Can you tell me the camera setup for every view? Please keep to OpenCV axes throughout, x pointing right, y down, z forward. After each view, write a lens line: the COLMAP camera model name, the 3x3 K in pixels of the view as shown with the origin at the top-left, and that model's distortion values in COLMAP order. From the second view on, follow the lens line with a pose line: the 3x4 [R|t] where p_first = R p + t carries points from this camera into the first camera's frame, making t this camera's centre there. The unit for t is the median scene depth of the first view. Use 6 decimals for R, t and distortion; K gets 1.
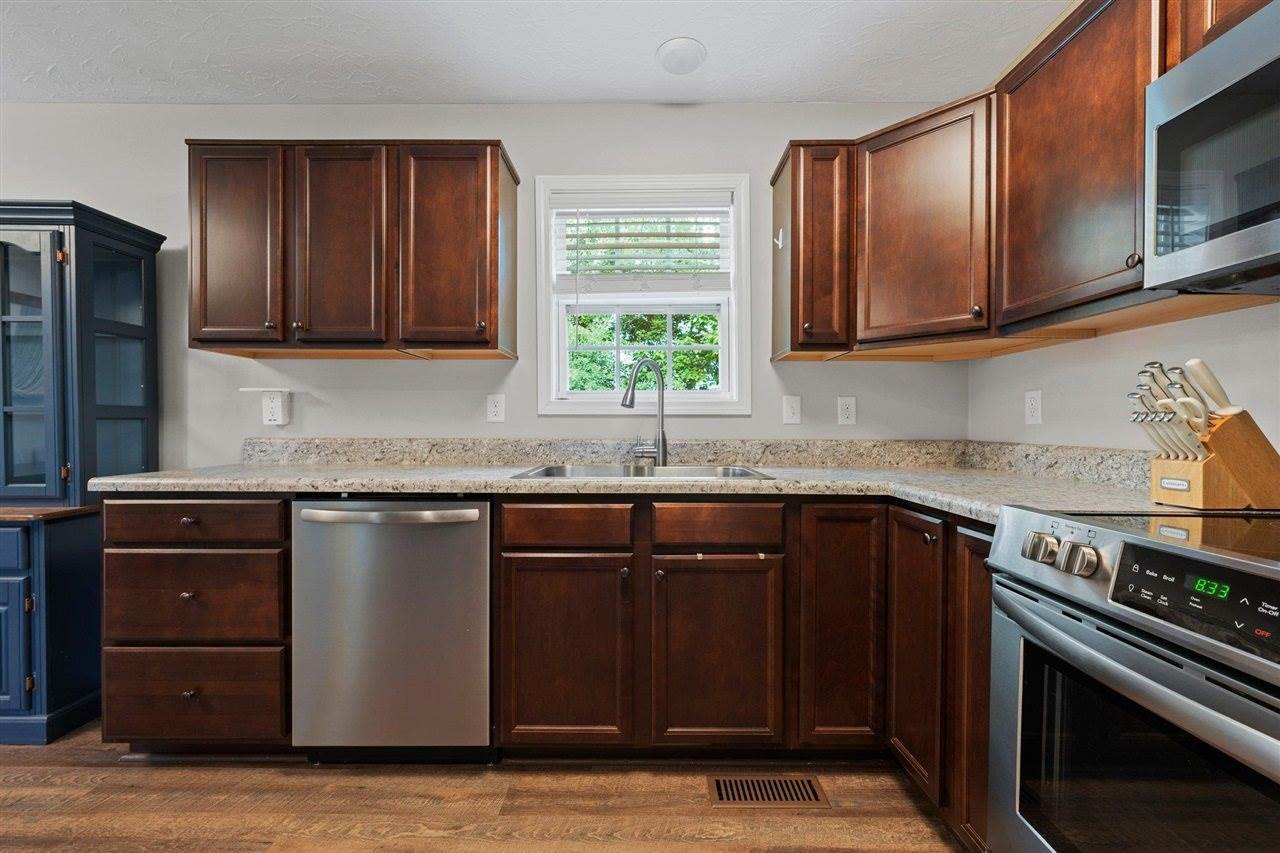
lens RADIAL K [[513.1, 0, 638.0], [0, 513.1, 429.0], [0, 0, 1]] dist [-0.002874, -0.000051]
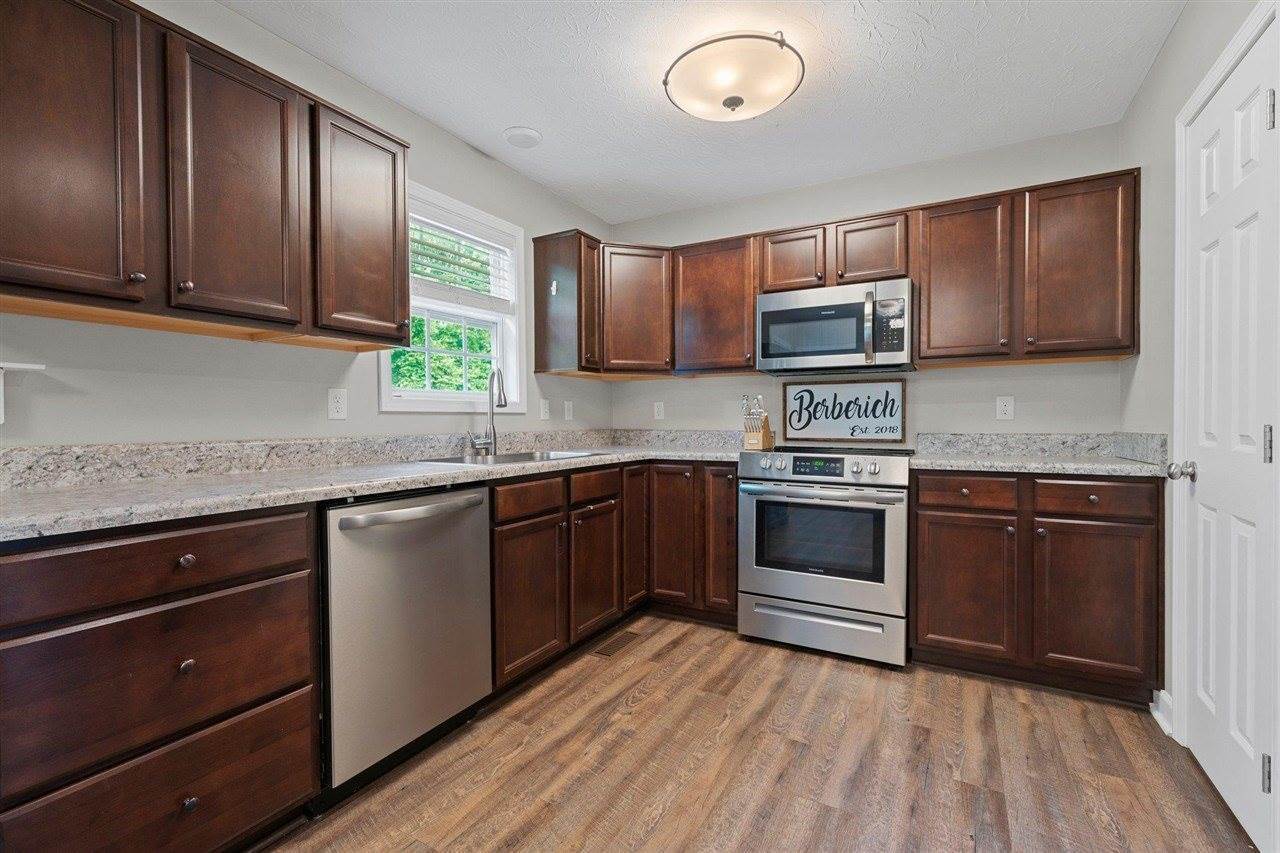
lens RADIAL K [[562.0, 0, 637.1], [0, 562.0, 430.7], [0, 0, 1]] dist [-0.000802, -0.000340]
pose [[0.483208, -0.020644, 0.875262, -1.232730], [0.013721, 0.999778, 0.016007, -0.002661], [-0.875398, 0.004275, 0.483384, 0.074736]]
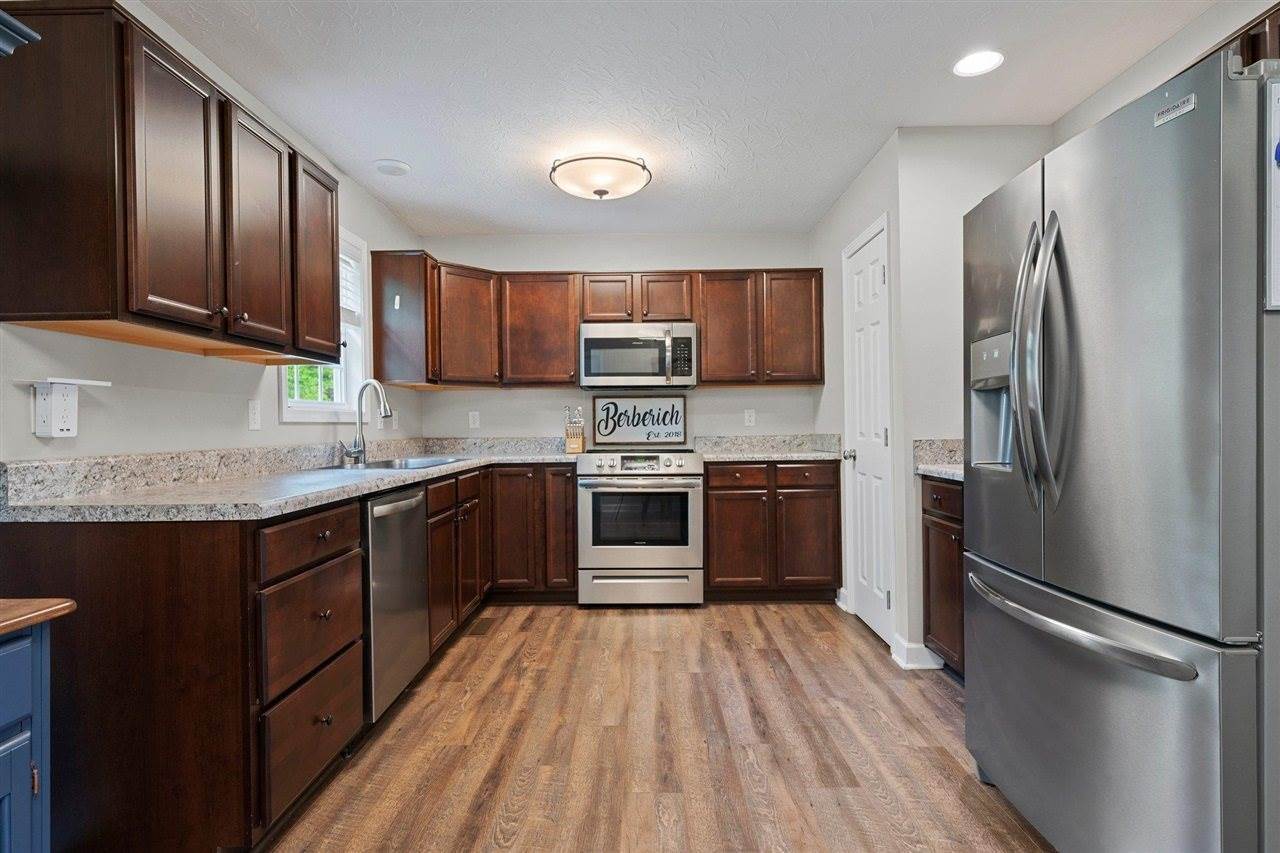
lens RADIAL K [[666.6, 0, 641.3], [0, 666.6, 430.6], [0, 0, 1]] dist [-0.005784, 0.000267]
pose [[-0.005308, -0.009843, 0.999937, -2.071925], [0.021485, 0.999720, 0.009955, -0.012807], [-0.999755, 0.021536, -0.005095, 0.410369]]
